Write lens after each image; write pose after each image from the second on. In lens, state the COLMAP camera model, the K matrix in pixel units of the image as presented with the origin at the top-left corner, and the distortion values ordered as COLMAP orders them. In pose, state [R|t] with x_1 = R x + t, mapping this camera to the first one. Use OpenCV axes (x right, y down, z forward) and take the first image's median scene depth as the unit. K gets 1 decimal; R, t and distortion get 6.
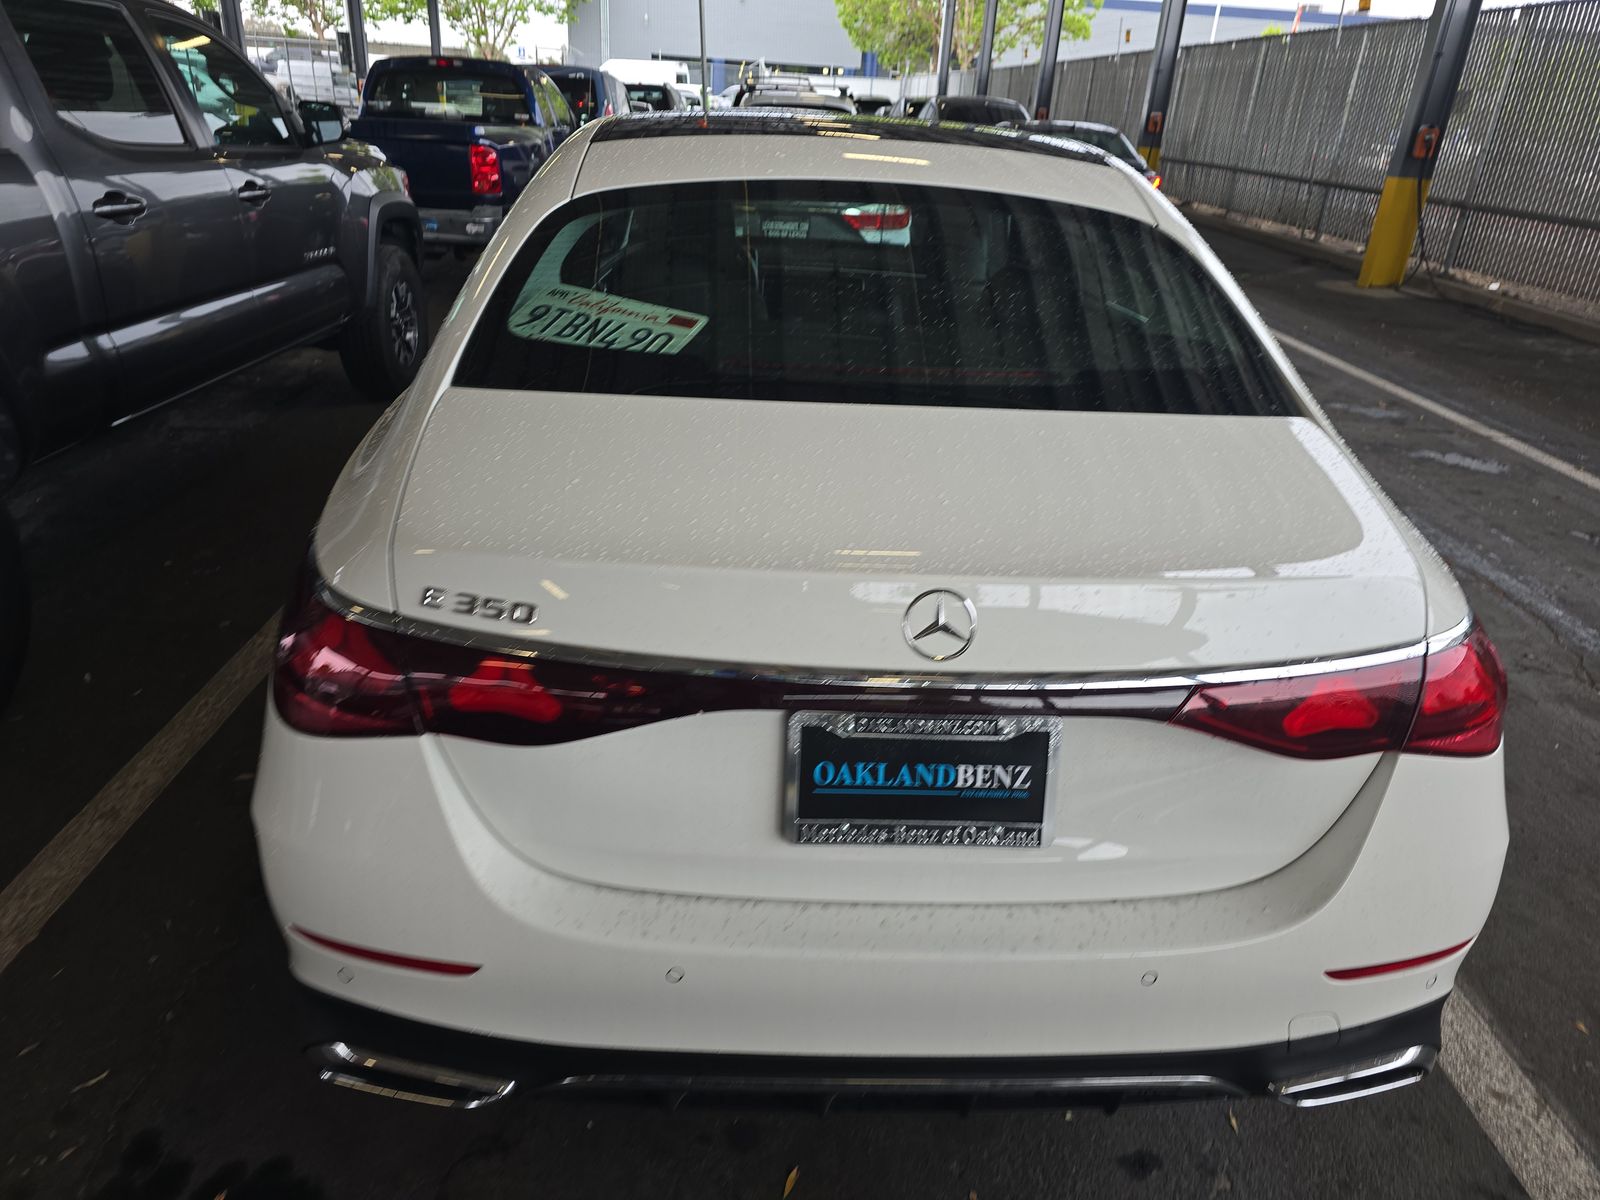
lens RADIAL K [[1073.9, 0, 800.0], [0, 1073.9, 600.0], [0, 0, 1]] dist [0.022347, -0.007221]
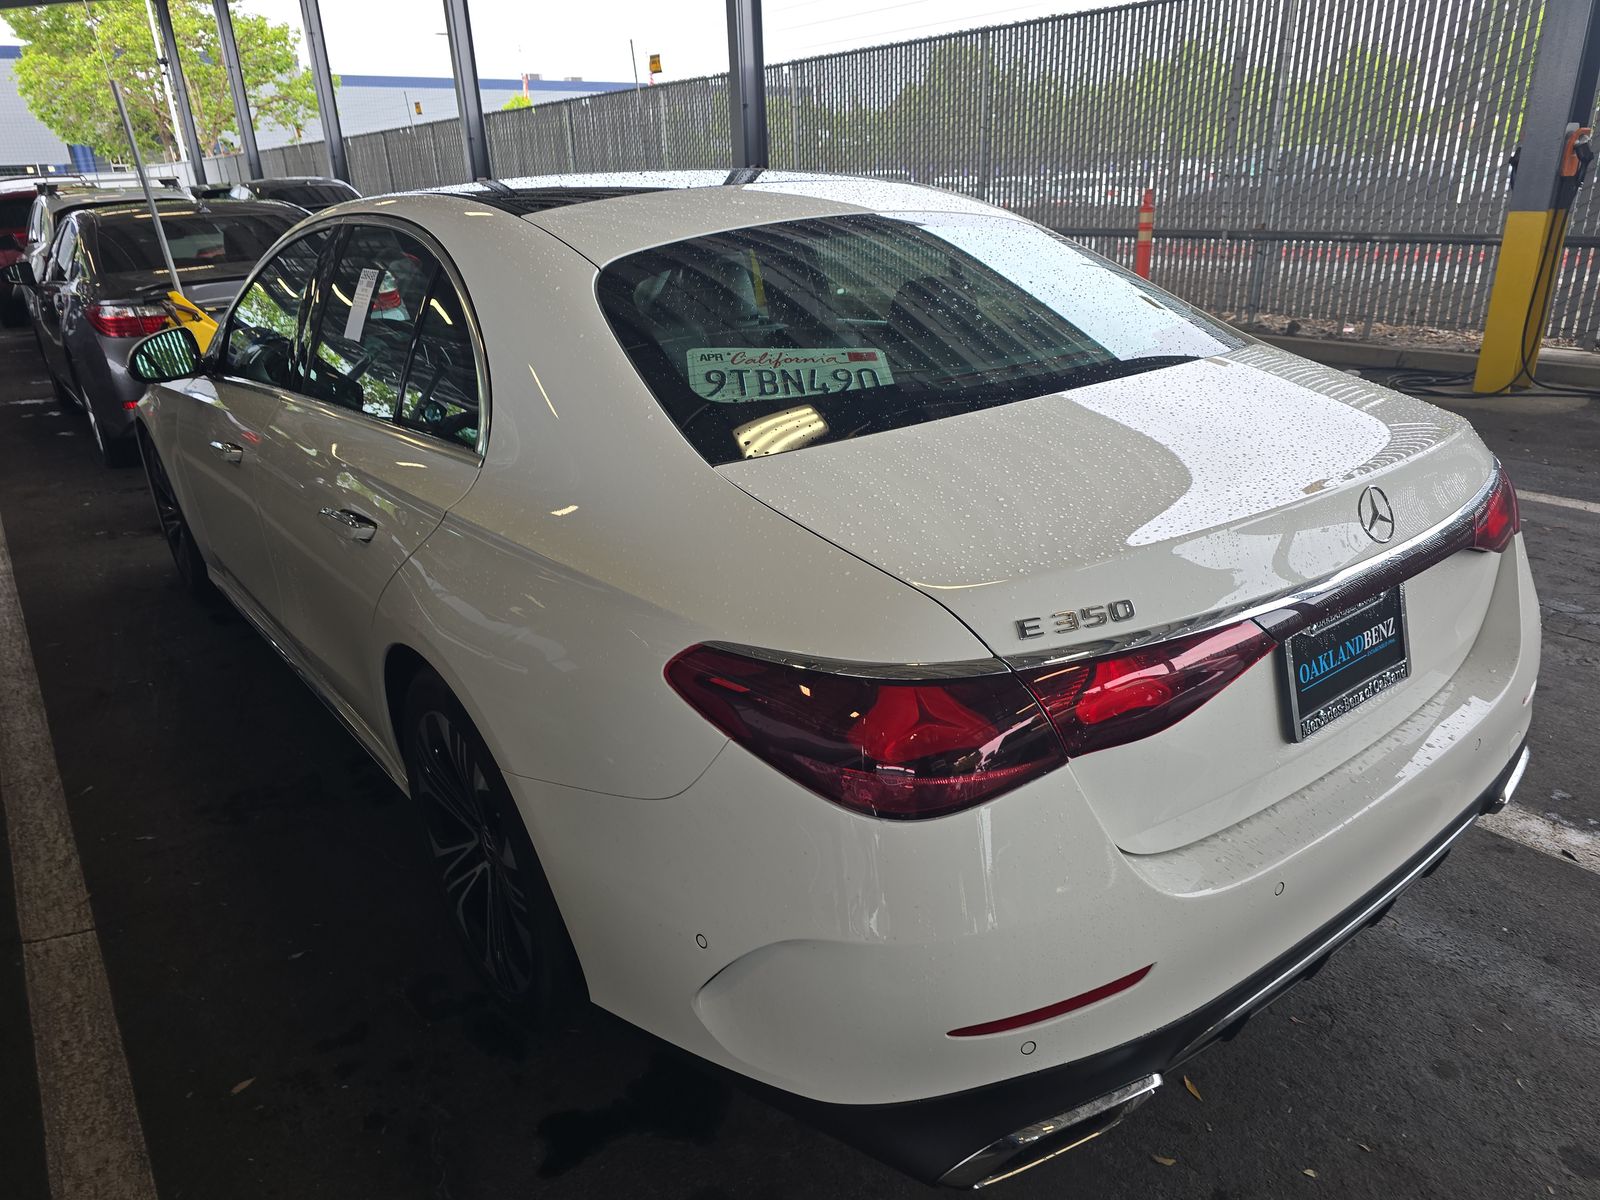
lens RADIAL K [[1073.9, 0, 800.0], [0, 1073.9, 600.0], [0, 0, 1]] dist [0.022347, -0.007221]
pose [[0.820143, -0.289752, 0.493366, -0.719885], [0.315535, 0.948359, 0.032441, -0.091175], [-0.477288, 0.129068, 0.869216, 0.171674]]
